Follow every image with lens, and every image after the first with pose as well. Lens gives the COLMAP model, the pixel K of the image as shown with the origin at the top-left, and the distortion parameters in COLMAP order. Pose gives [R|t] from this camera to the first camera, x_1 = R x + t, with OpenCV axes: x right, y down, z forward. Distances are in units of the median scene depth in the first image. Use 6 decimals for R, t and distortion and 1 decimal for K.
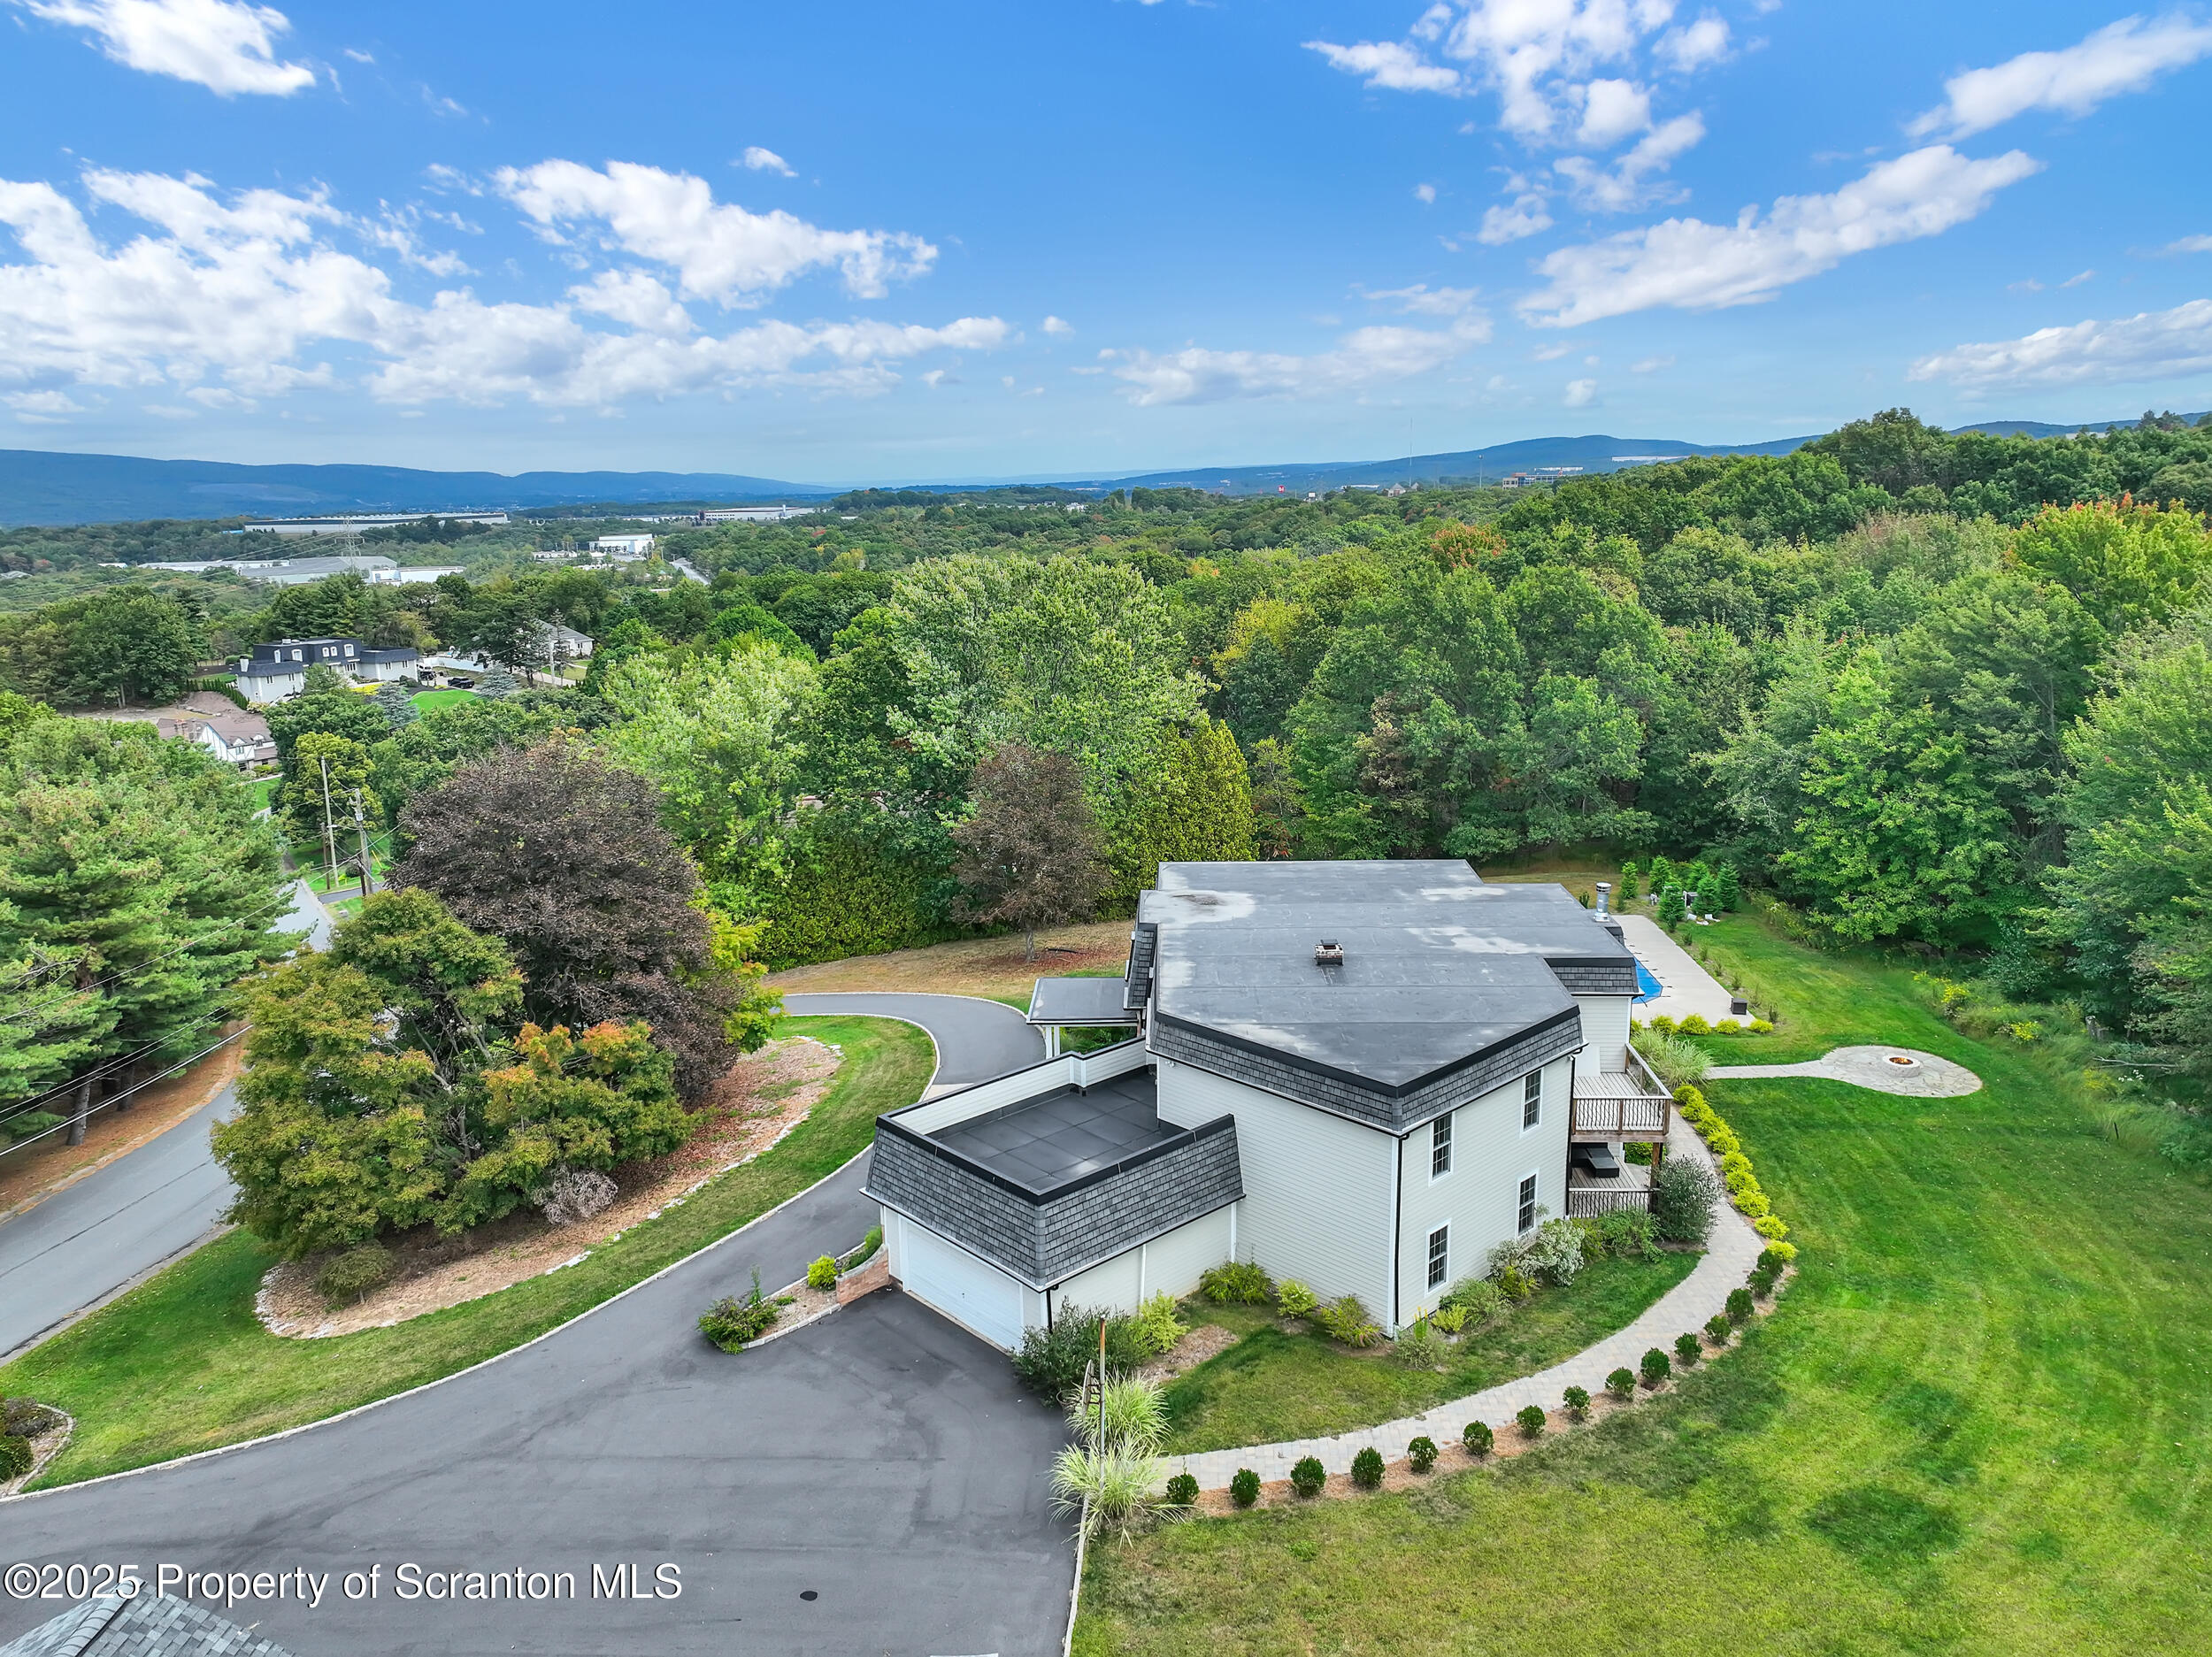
lens RADIAL K [[1512.8, 0, 1106.0], [0, 1512.8, 828.5], [0, 0, 1]] dist [0.002414, 0.000181]
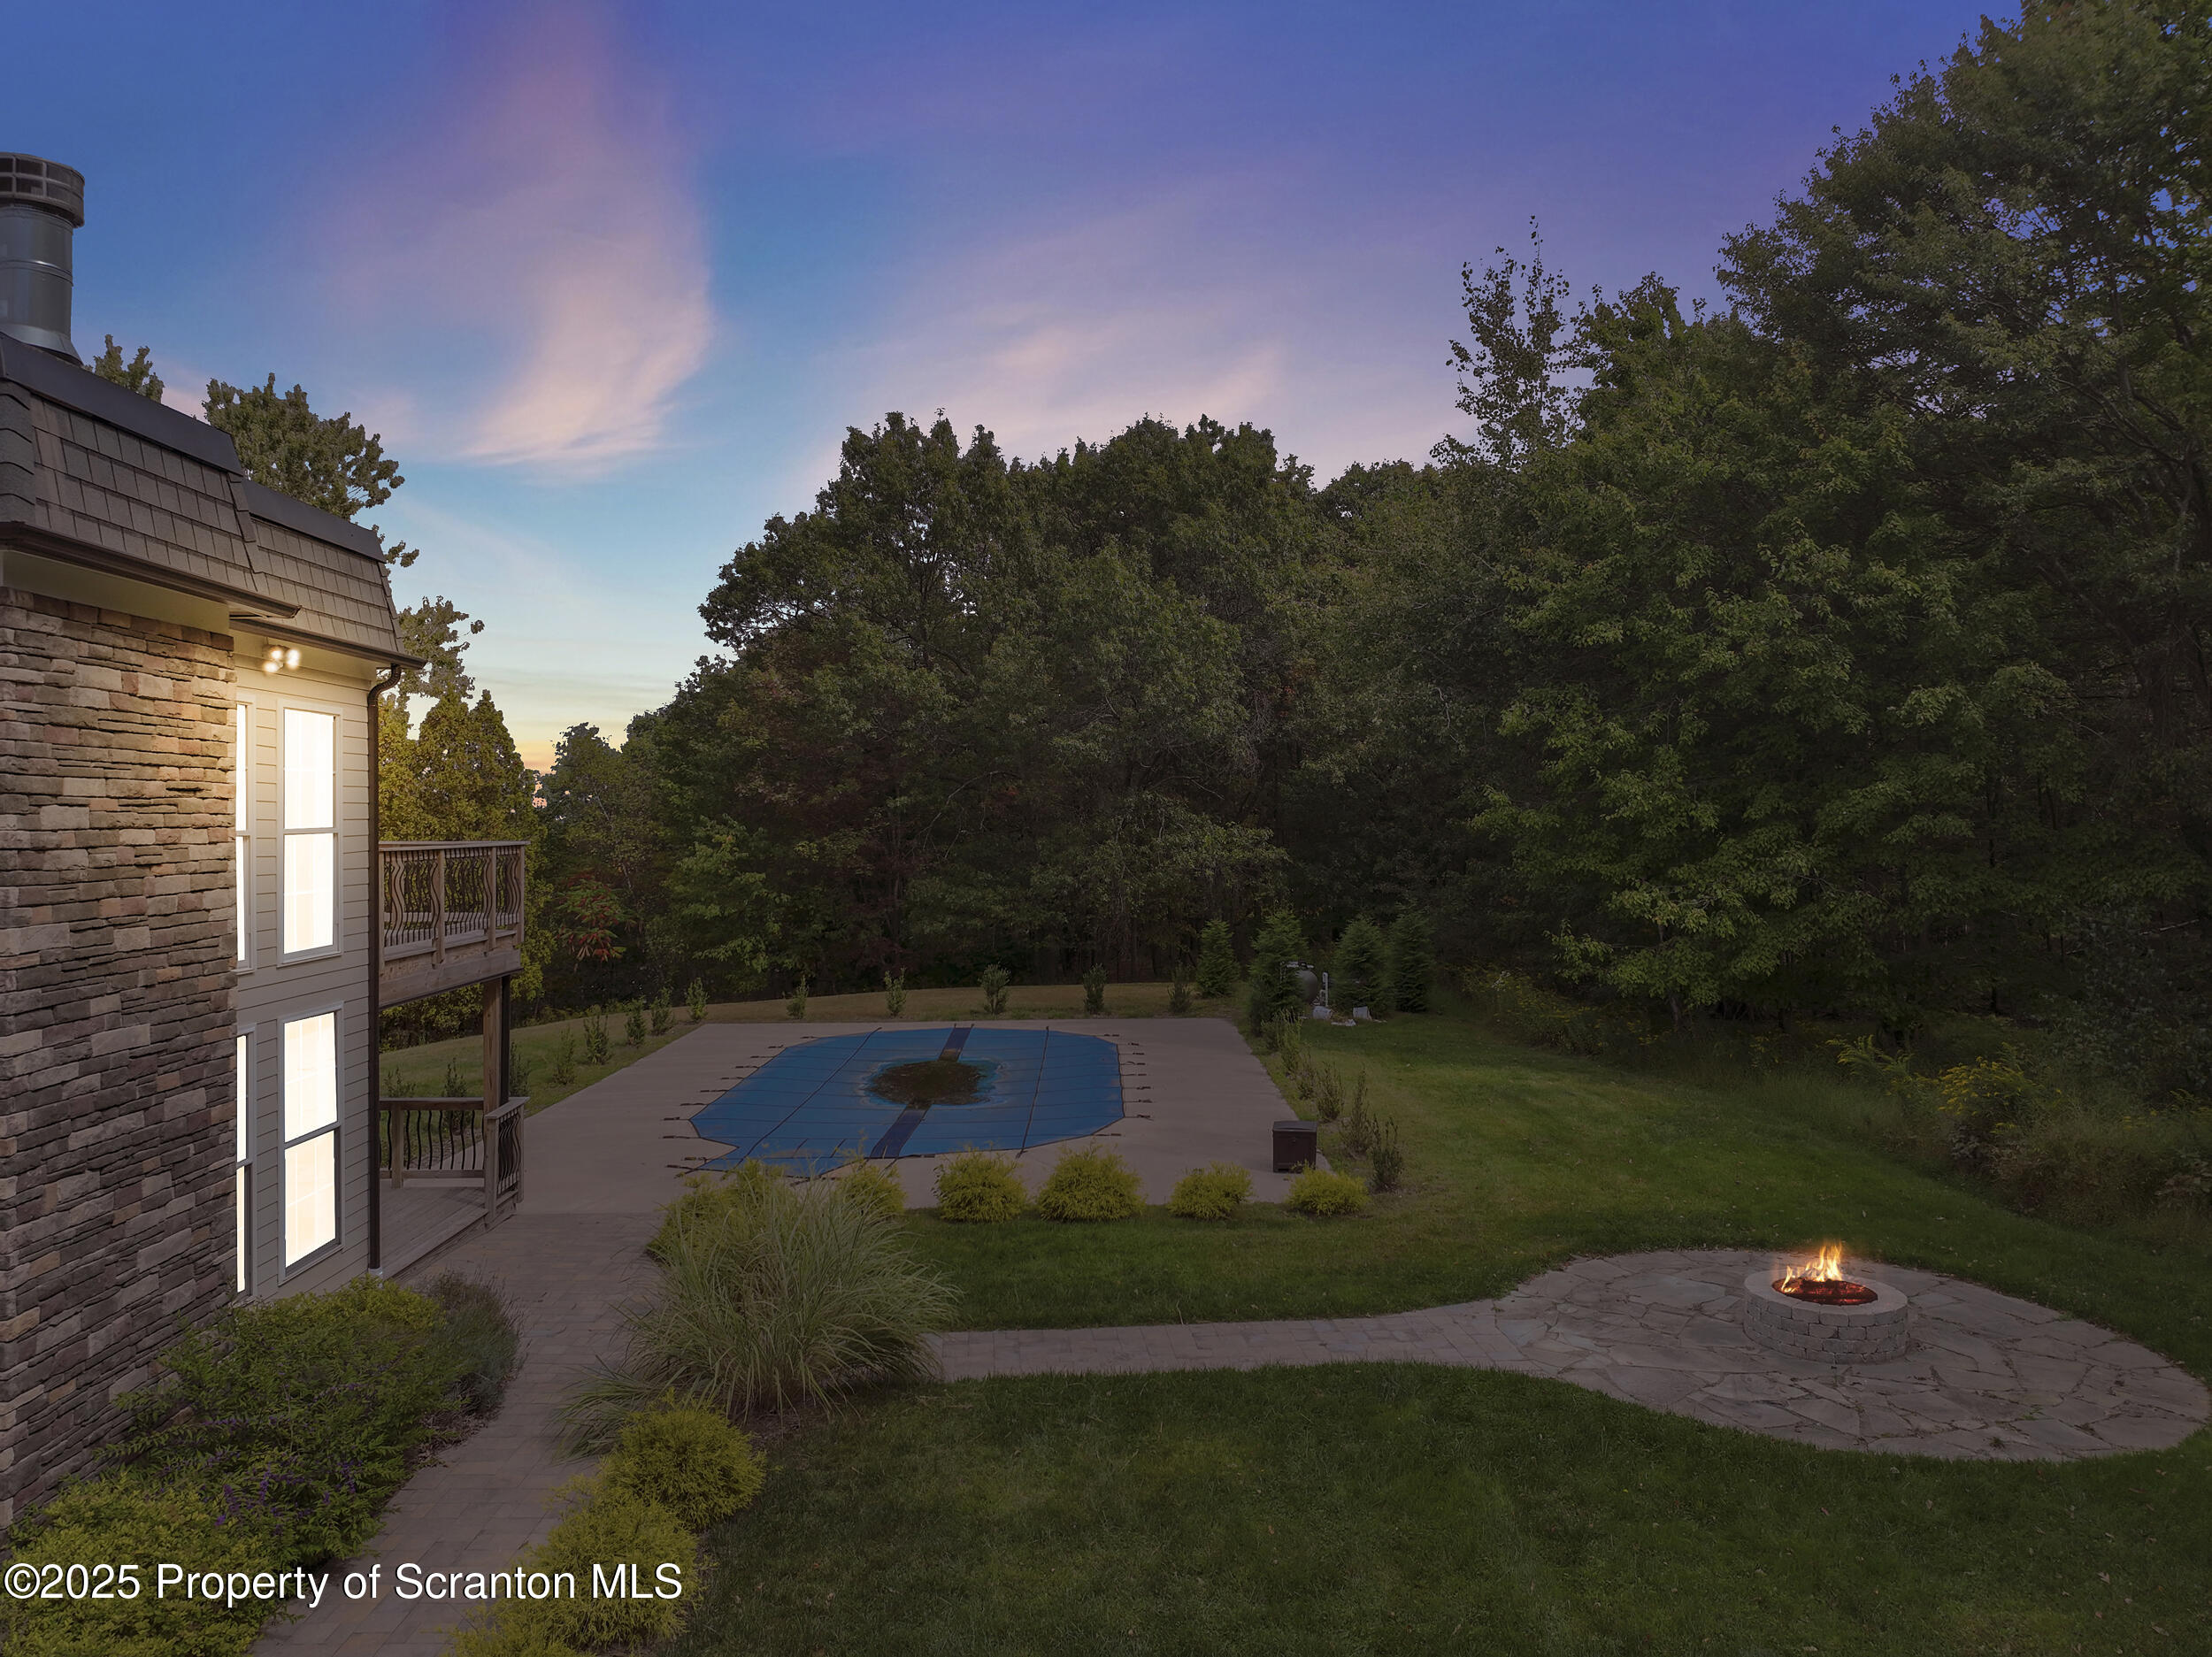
lens RADIAL K [[1527.9, 0, 1106.0], [0, 1527.9, 828.5], [0, 0, 1]] dist [0.002478, 0.001432]
pose [[0.998050, 0.013511, 0.060940, 0.343213], [-0.000195, 0.976963, -0.213410, 0.114812], [-0.062419, 0.212982, 0.975060, 0.654432]]
